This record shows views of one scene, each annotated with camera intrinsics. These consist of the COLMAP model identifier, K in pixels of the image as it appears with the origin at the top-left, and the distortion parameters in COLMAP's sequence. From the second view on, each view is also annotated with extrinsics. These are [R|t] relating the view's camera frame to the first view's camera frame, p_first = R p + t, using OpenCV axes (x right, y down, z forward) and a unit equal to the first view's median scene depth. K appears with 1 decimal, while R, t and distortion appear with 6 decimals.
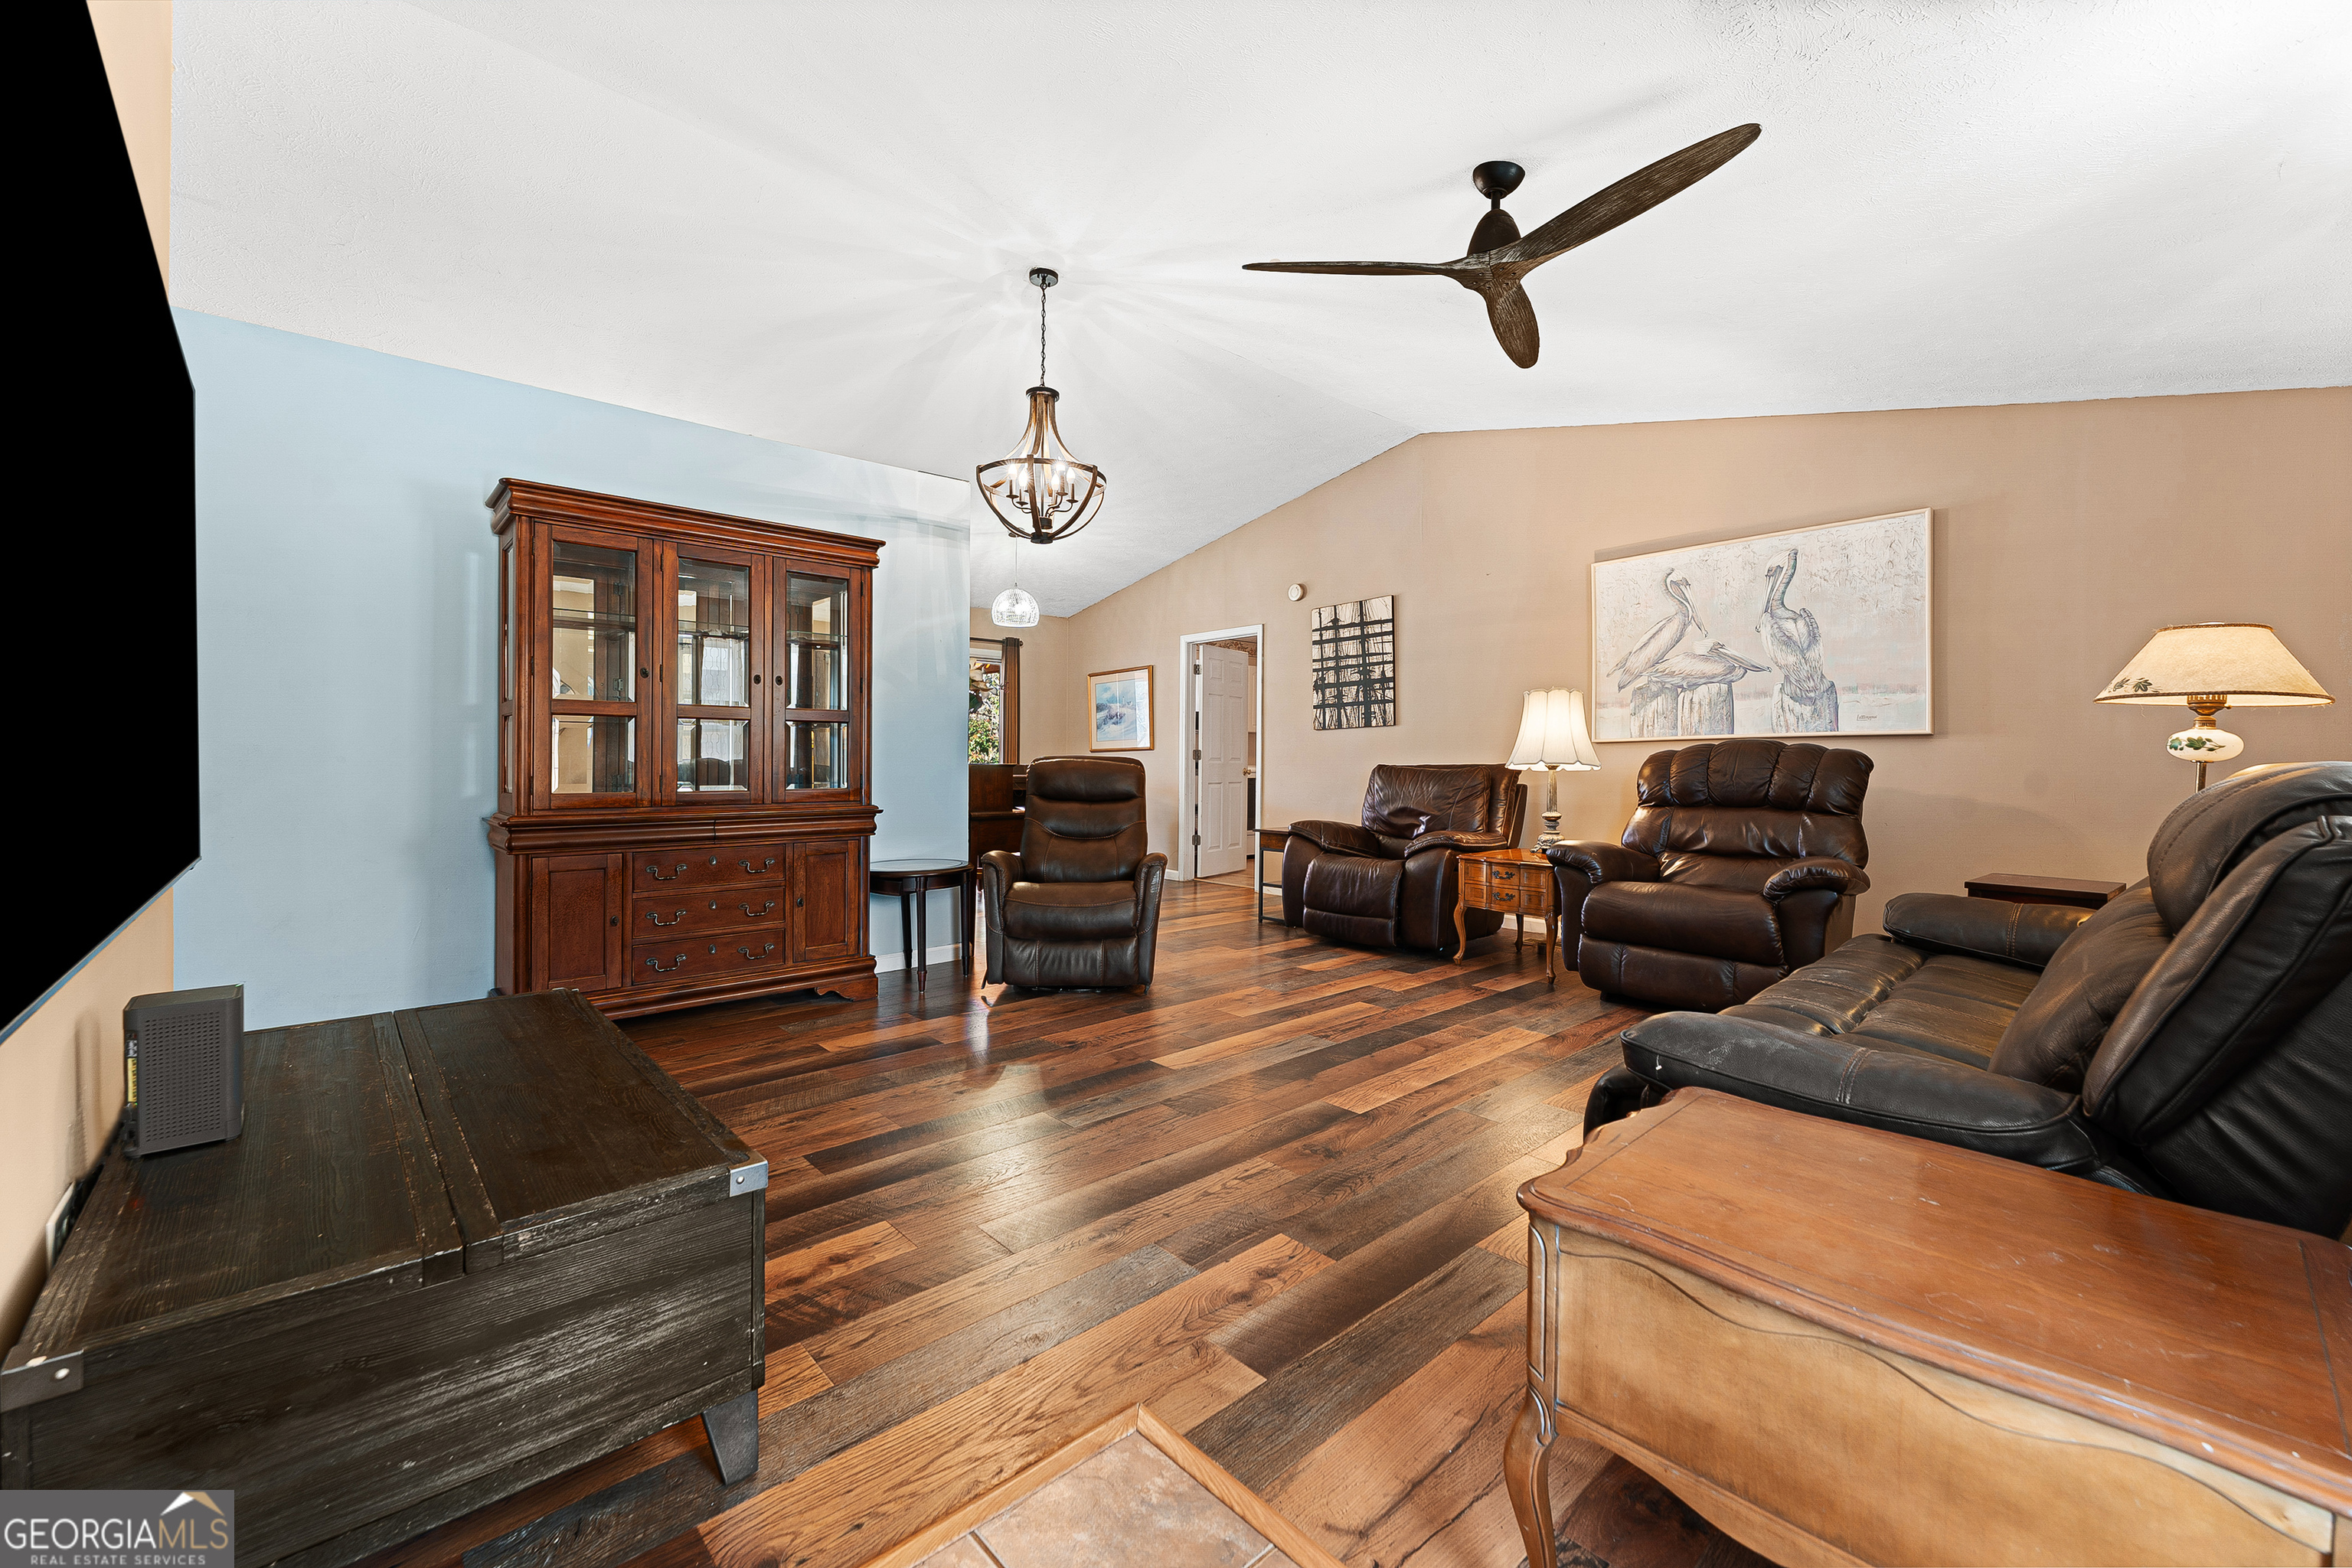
lens RADIAL K [[937.2, 0, 1185.6], [0, 937.2, 765.2], [0, 0, 1]] dist [-0.003315, -0.000645]
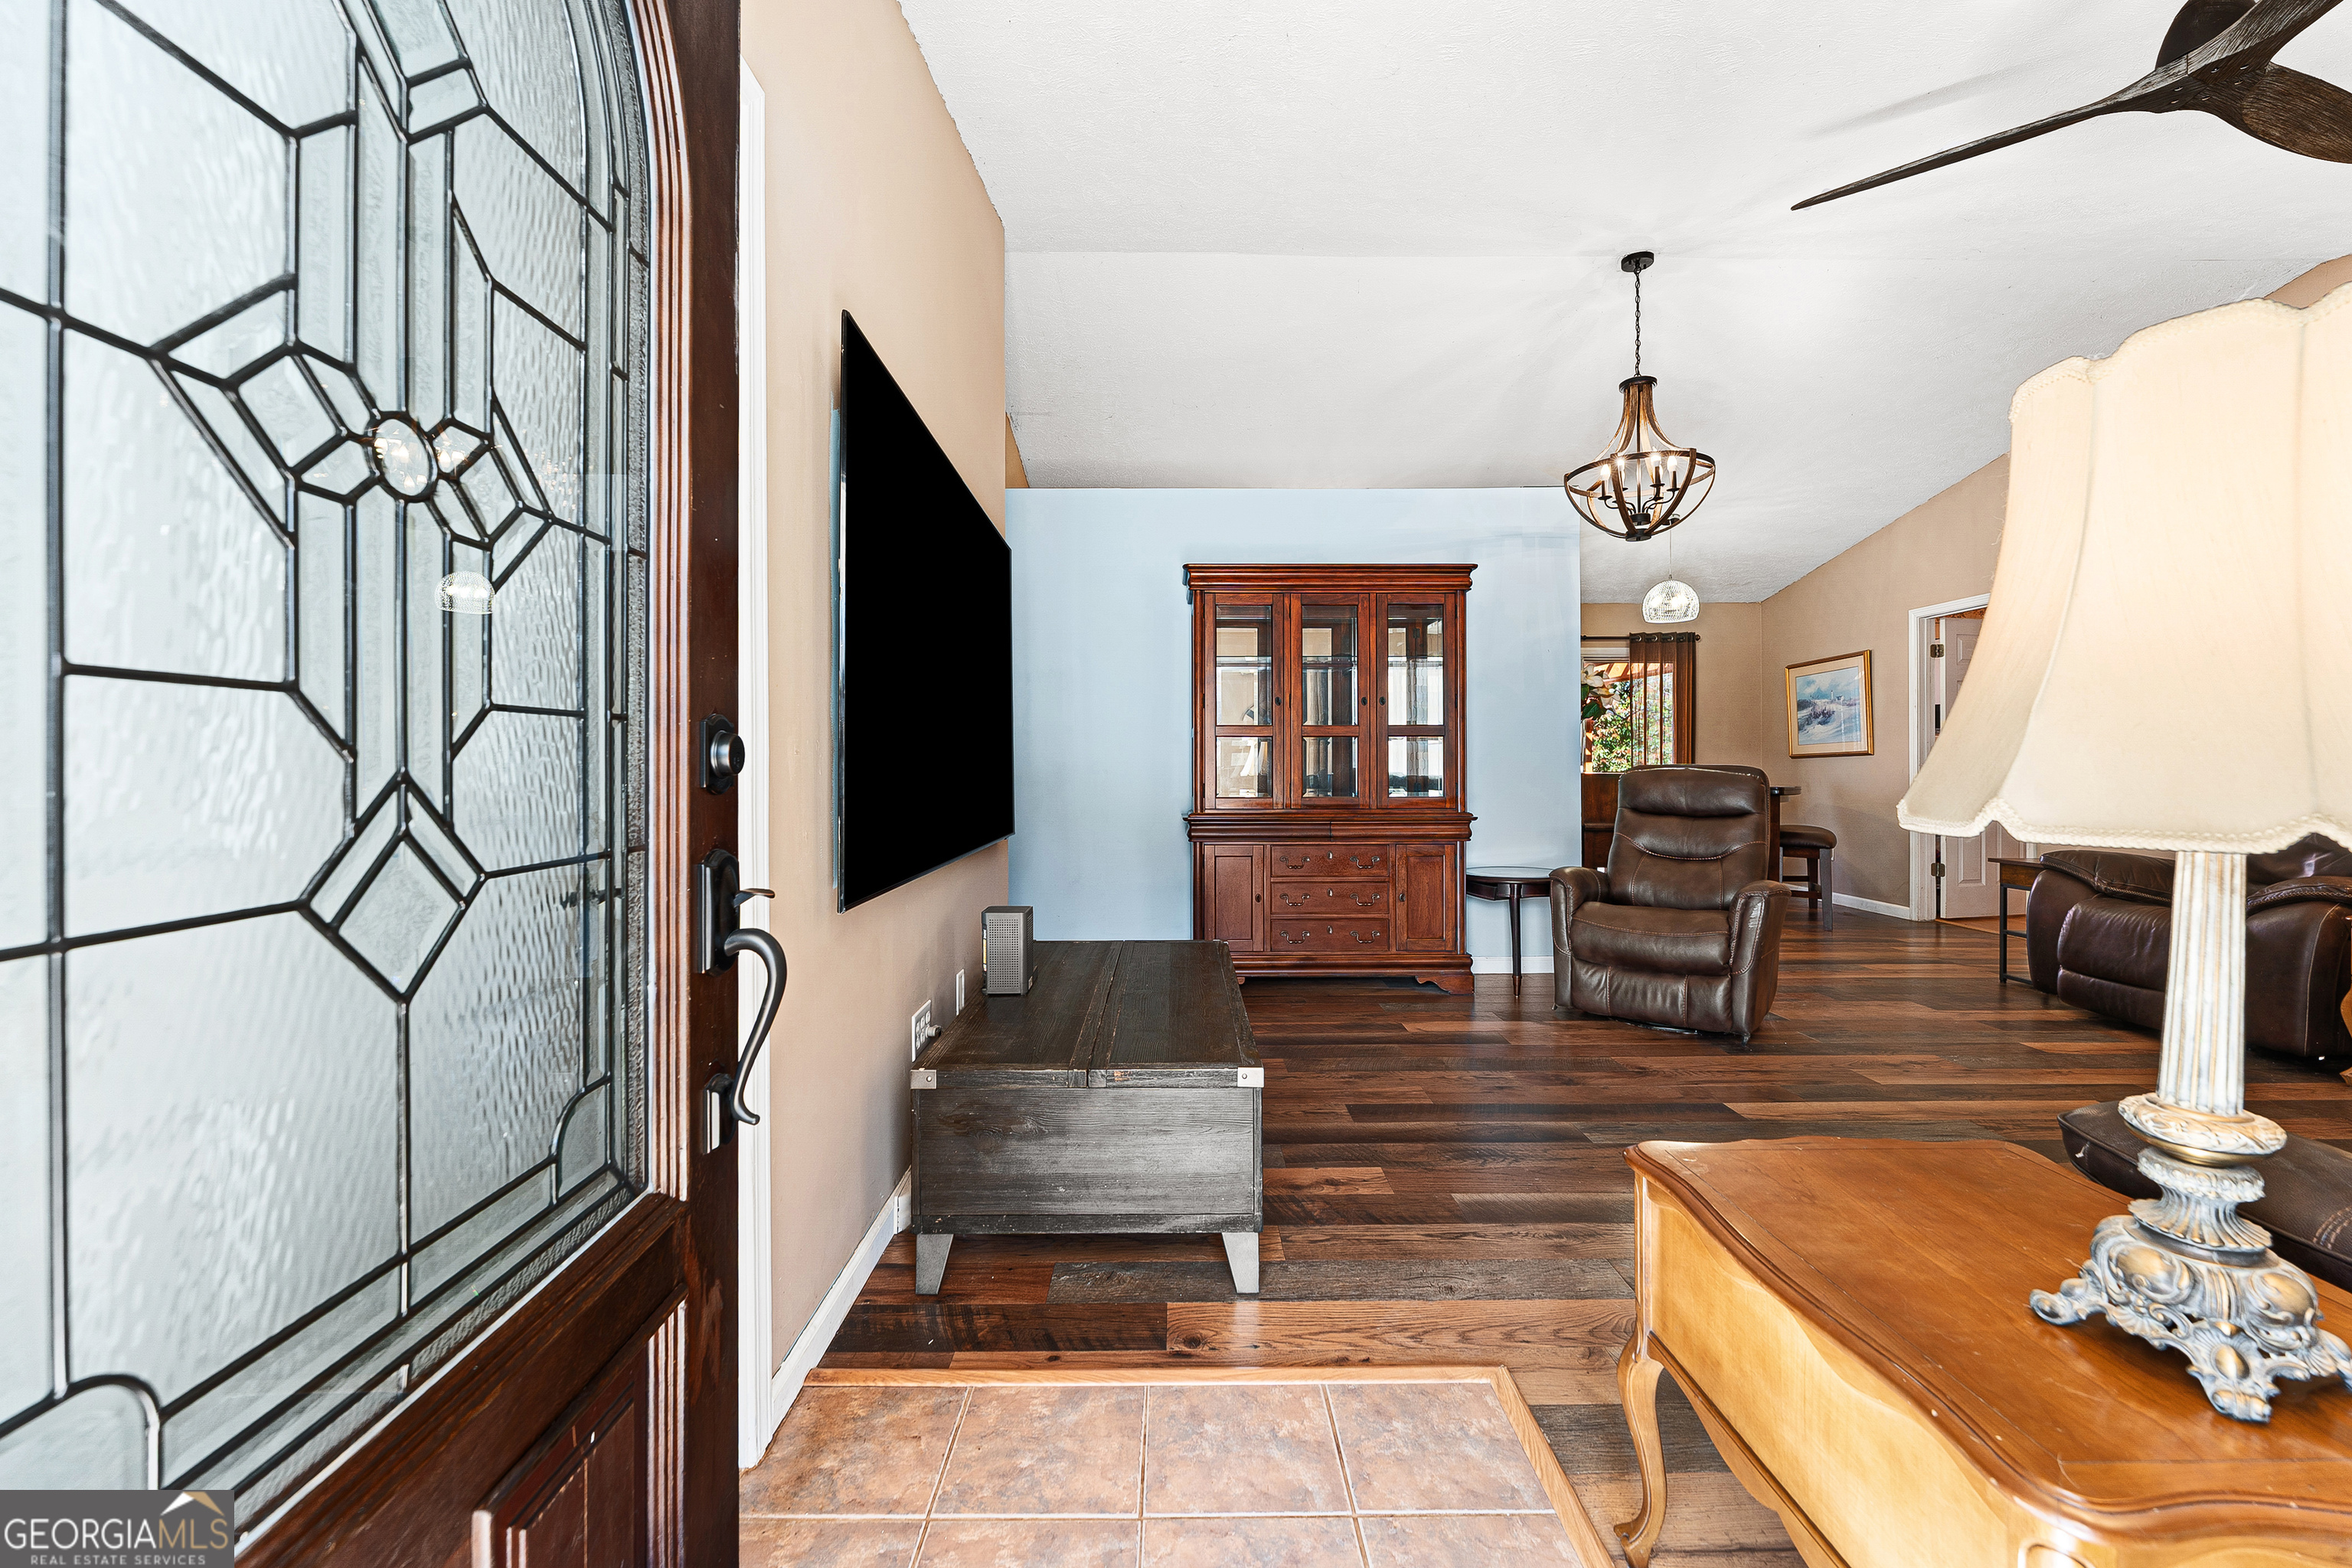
lens RADIAL K [[952.3, 0, 1169.8], [0, 952.3, 759.1], [0, 0, 1]] dist [0.001611, 0.000159]
pose [[0.741245, -0.010260, -0.671156, 0.145842], [0.000992, 0.999899, -0.014190, -0.003015], [0.671234, 0.009853, 0.741180, -0.031771]]
